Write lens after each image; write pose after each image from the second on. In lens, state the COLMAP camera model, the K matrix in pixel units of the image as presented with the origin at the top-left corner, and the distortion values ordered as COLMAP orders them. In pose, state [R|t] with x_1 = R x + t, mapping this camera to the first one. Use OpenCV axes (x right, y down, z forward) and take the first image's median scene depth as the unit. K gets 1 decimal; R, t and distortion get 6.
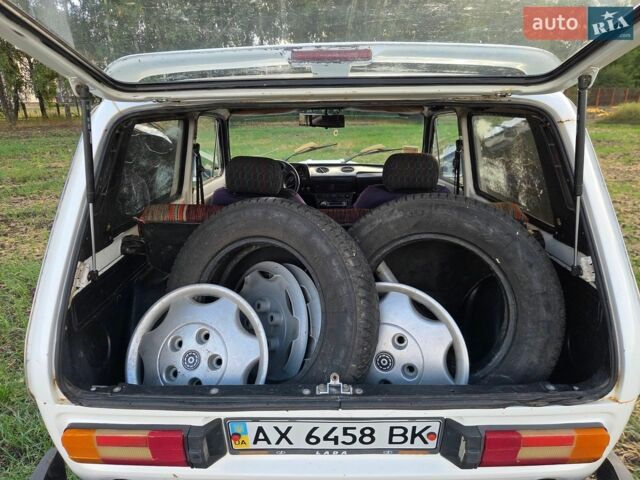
lens RADIAL K [[429.4, 0, 321.2], [0, 429.4, 241.5], [0, 0, 1]] dist [0.077446, -0.066284]
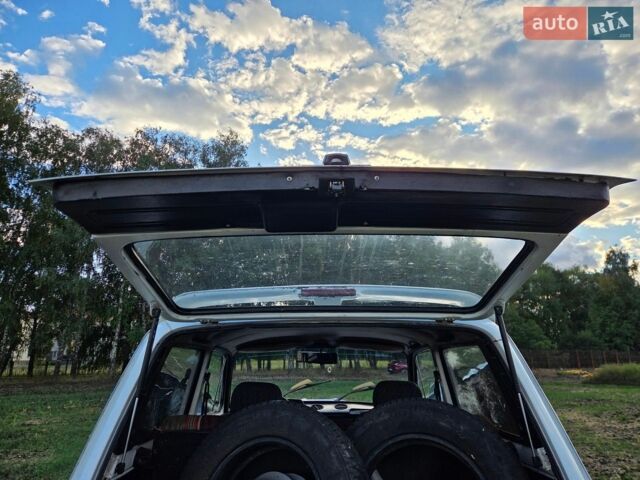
lens RADIAL K [[429.4, 0, 321.2], [0, 429.4, 241.5], [0, 0, 1]] dist [0.077446, -0.066284]
pose [[0.999753, 0.016208, 0.015218, -0.020210], [-0.005264, 0.837585, -0.546282, 0.157501], [-0.021601, 0.546067, 0.837463, -0.221368]]
